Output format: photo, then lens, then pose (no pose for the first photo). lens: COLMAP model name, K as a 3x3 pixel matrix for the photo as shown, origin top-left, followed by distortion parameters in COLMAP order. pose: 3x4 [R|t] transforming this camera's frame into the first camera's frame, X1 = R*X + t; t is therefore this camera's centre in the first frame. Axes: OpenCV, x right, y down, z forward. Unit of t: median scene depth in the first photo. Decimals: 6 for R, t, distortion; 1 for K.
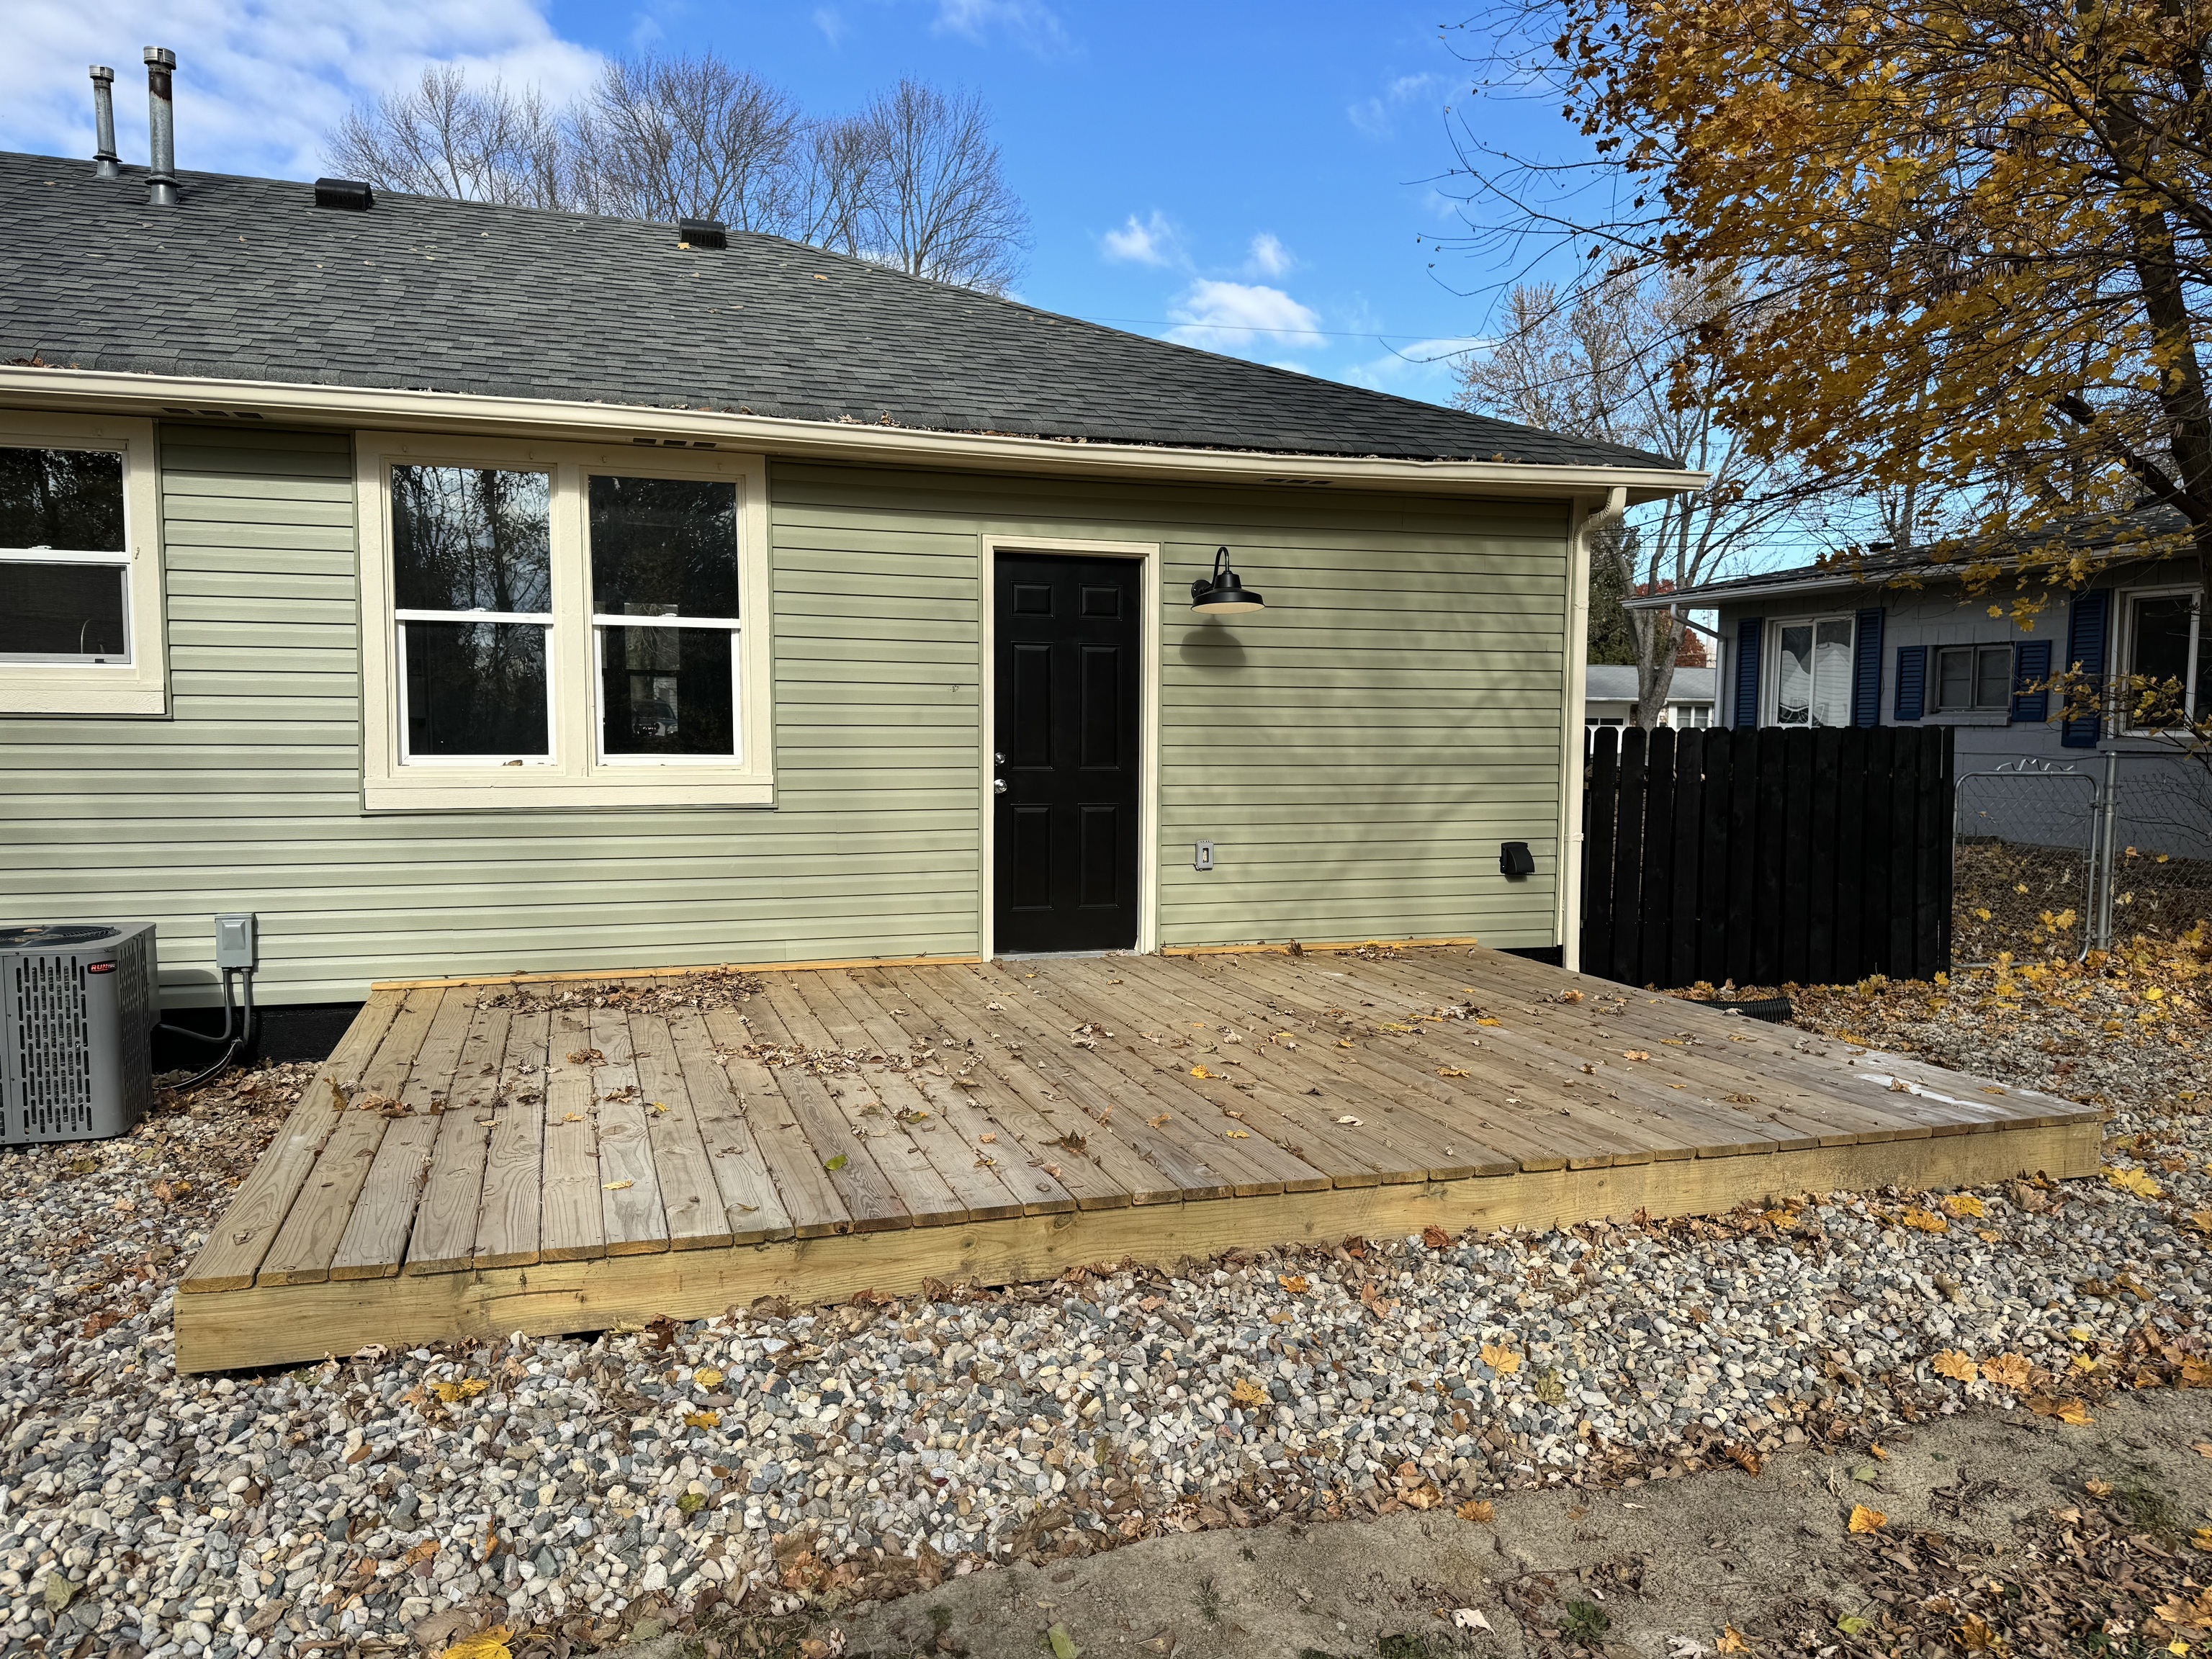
lens RADIAL K [[1543.4, 0, 1115.9], [0, 1543.4, 835.1], [0, 0, 1]] dist [0.063537, -0.082496]
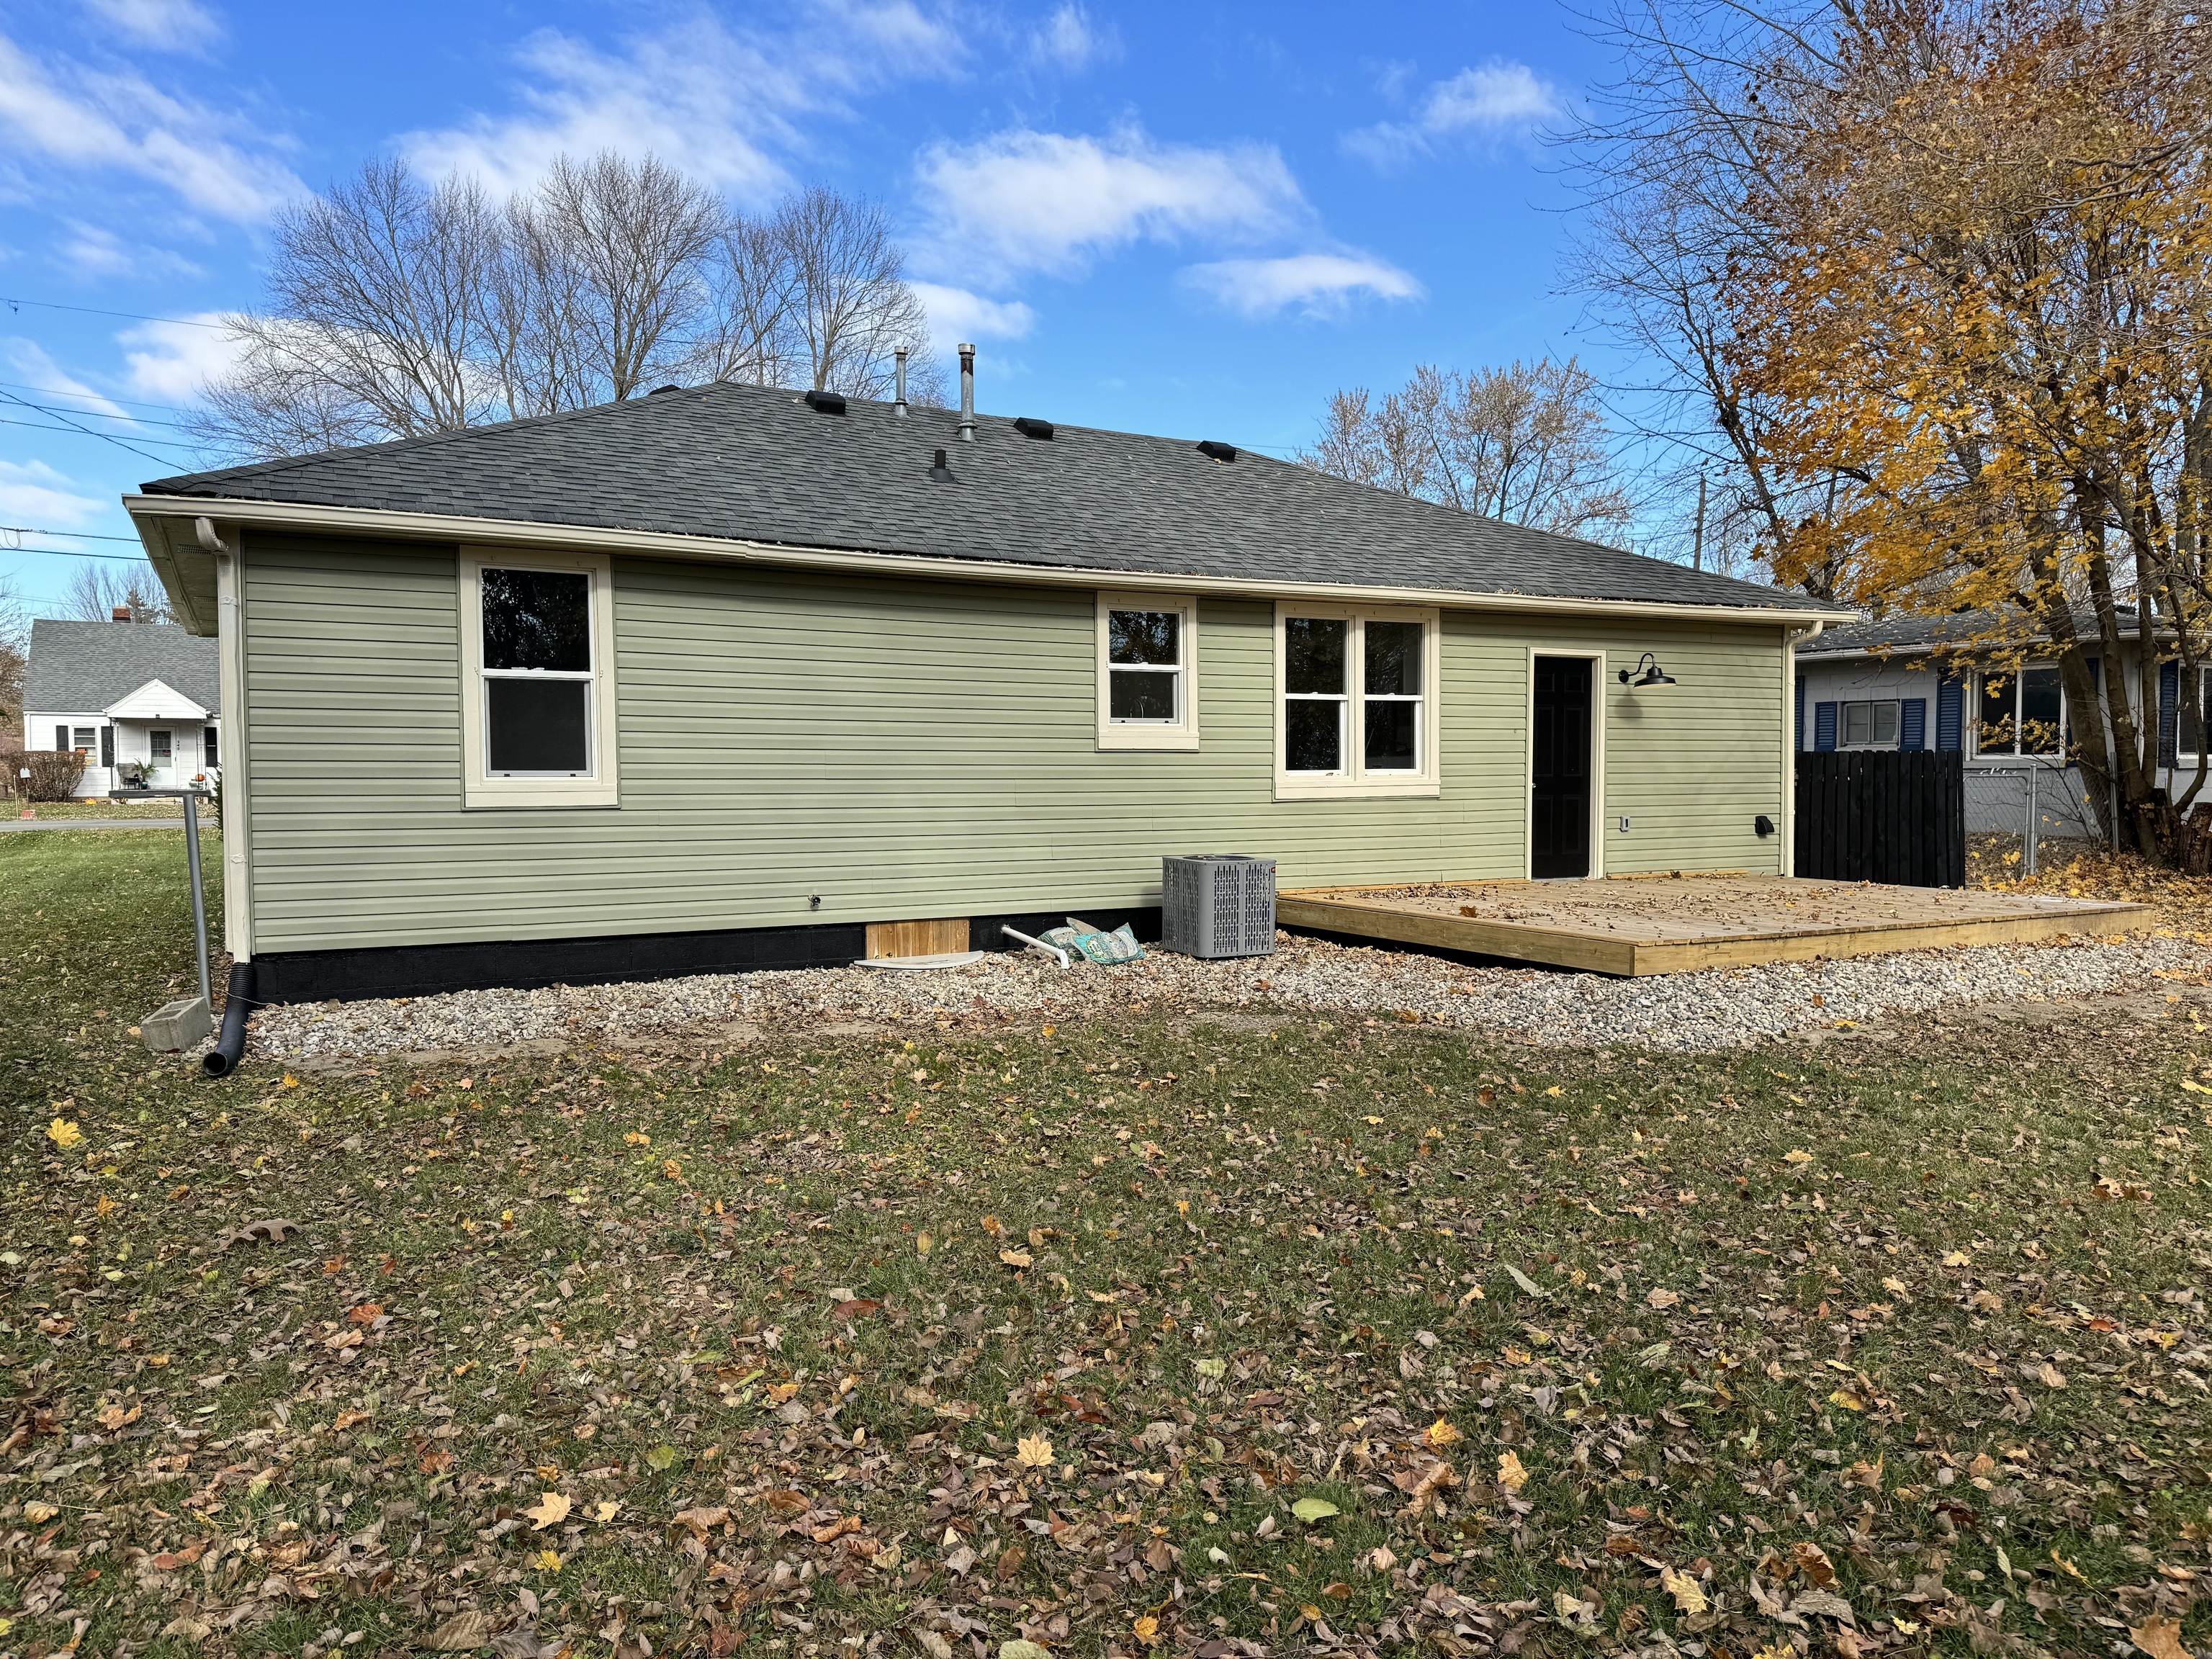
lens RADIAL K [[1543.4, 0, 1092.3], [0, 1543.4, 819.2], [0, 0, 1]] dist [0.063537, -0.082496]
pose [[0.983895, -0.017105, 0.177925, -0.919247], [0.024342, 0.998959, -0.038568, 0.066297], [-0.177080, 0.042278, 0.983288, -0.702247]]
